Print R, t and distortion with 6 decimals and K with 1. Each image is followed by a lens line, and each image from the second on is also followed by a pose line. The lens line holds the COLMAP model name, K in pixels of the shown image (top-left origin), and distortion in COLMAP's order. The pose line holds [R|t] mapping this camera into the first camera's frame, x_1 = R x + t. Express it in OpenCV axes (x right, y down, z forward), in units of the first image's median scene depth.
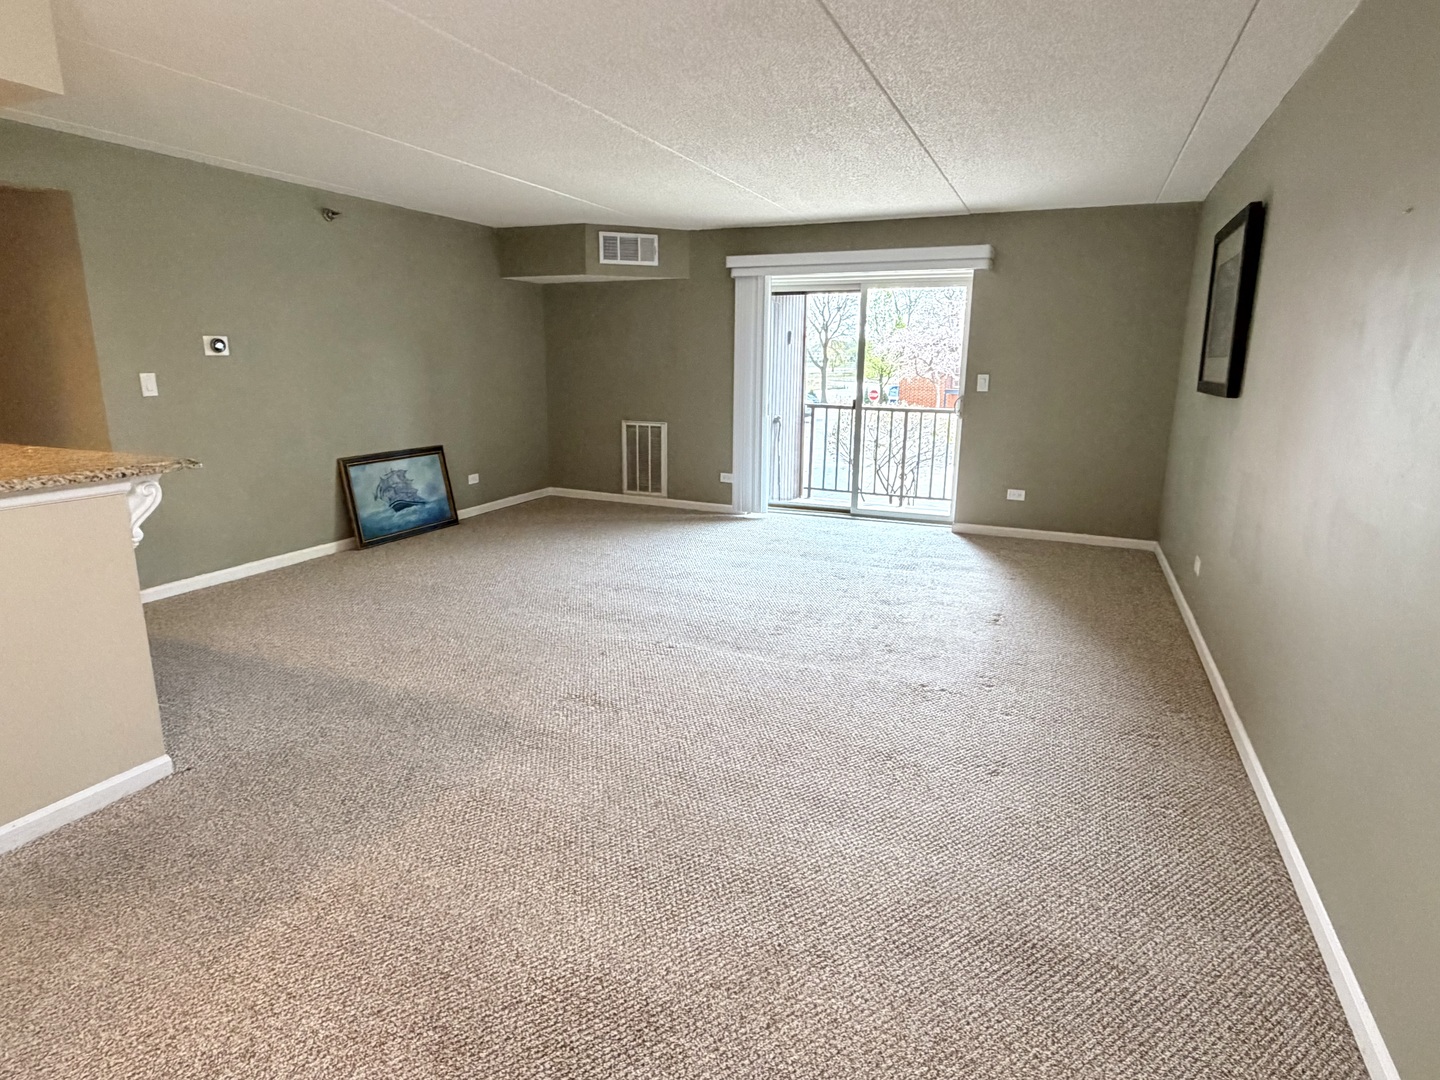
lens RADIAL K [[804.1, 0, 720.5], [0, 804.1, 541.7], [0, 0, 1]] dist [-0.005019, -0.001945]
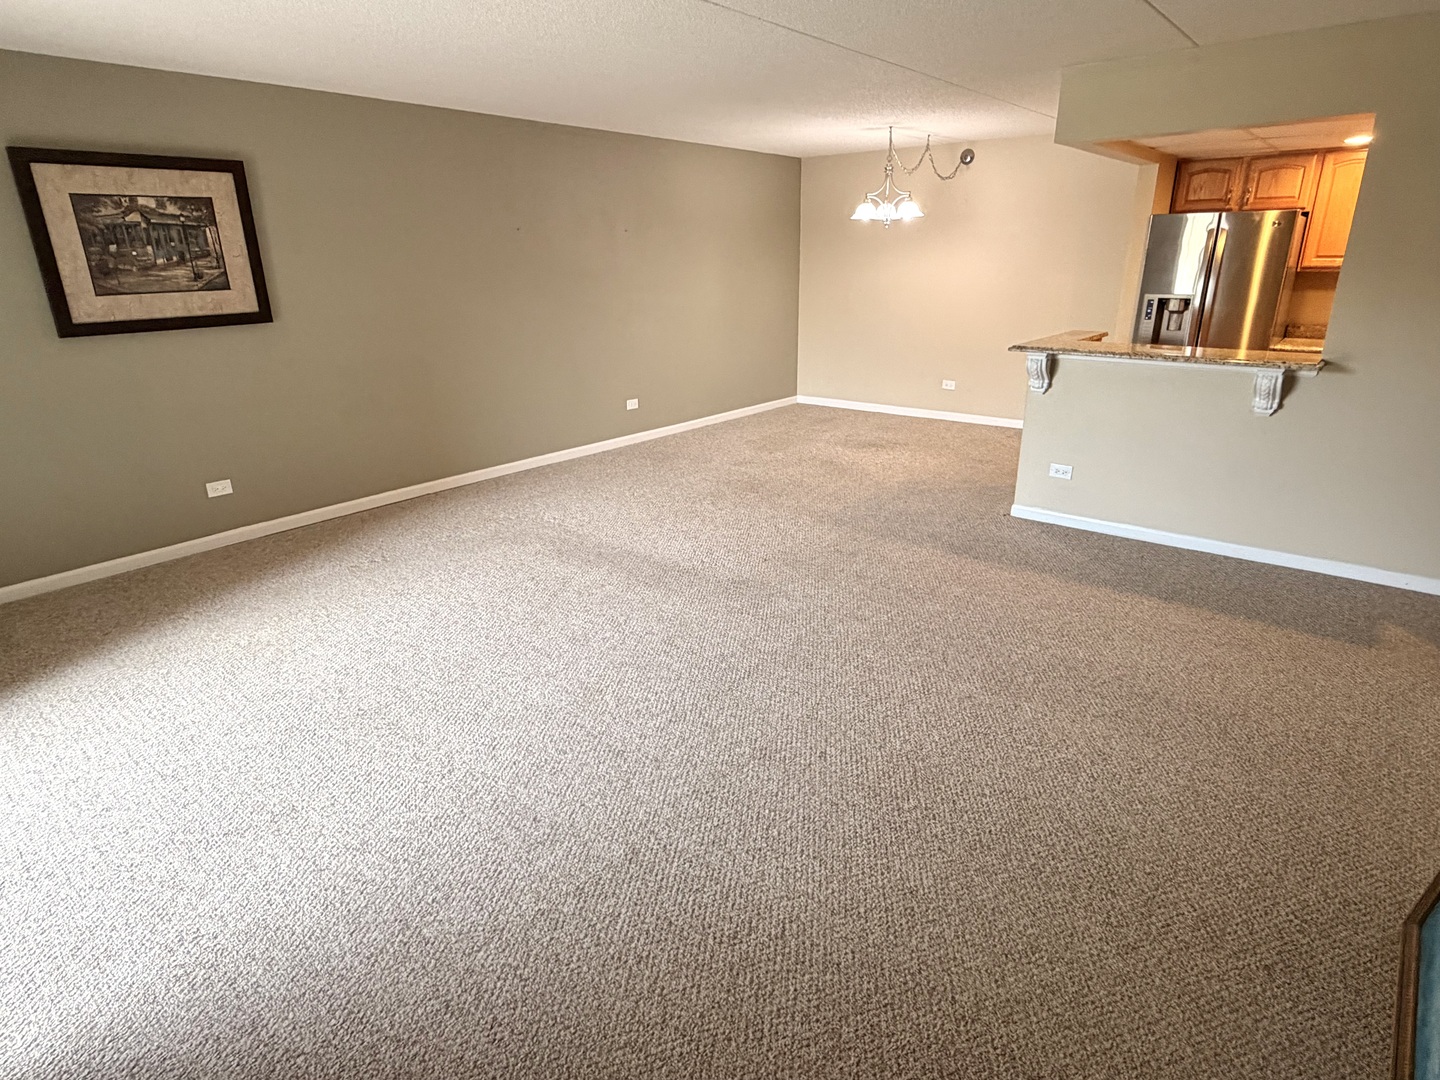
lens RADIAL K [[804.1, 0, 718.1], [0, 804.1, 539.0], [0, 0, 1]] dist [-0.005019, -0.001945]
pose [[-0.960055, -0.085954, 0.266284, -0.216286], [0.069568, 0.848447, 0.524689, -0.273109], [-0.271026, 0.522254, -0.808576, 1.087785]]
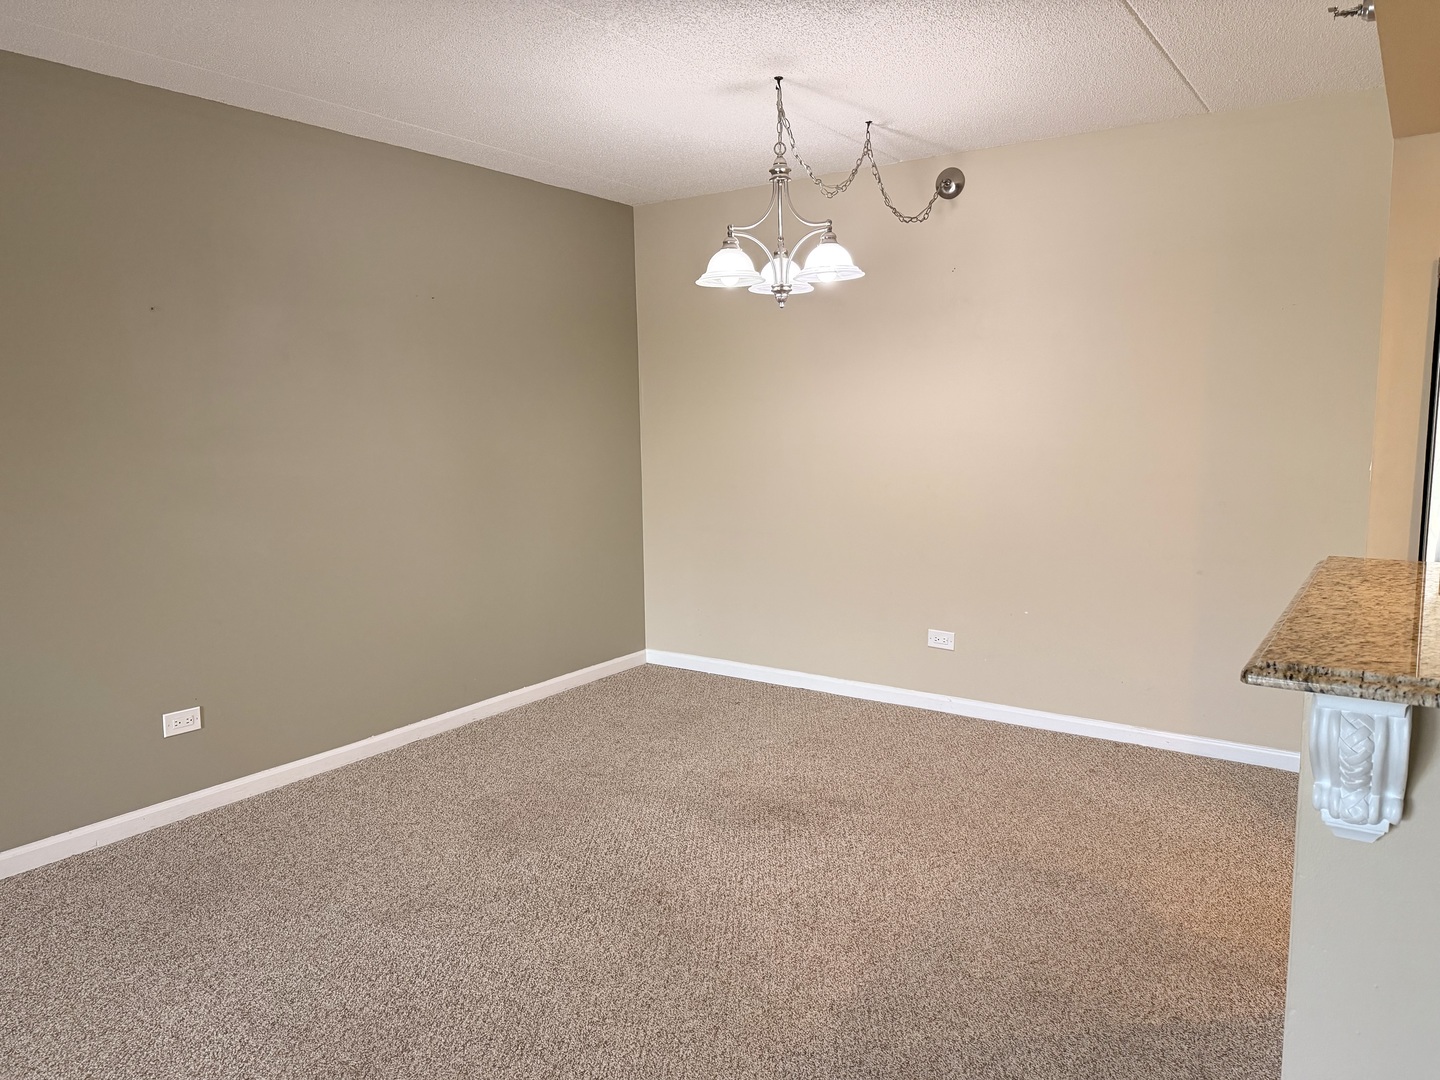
lens RADIAL K [[1013.2, 0, 716.3], [0, 1013.2, 538.5], [0, 0, 1]] dist [0.003360, -0.002763]
pose [[-0.979652, -0.017579, 0.199934, -0.194689], [0.051122, 0.941447, 0.333264, -0.137138], [-0.194086, 0.336704, -0.921391, 0.595582]]
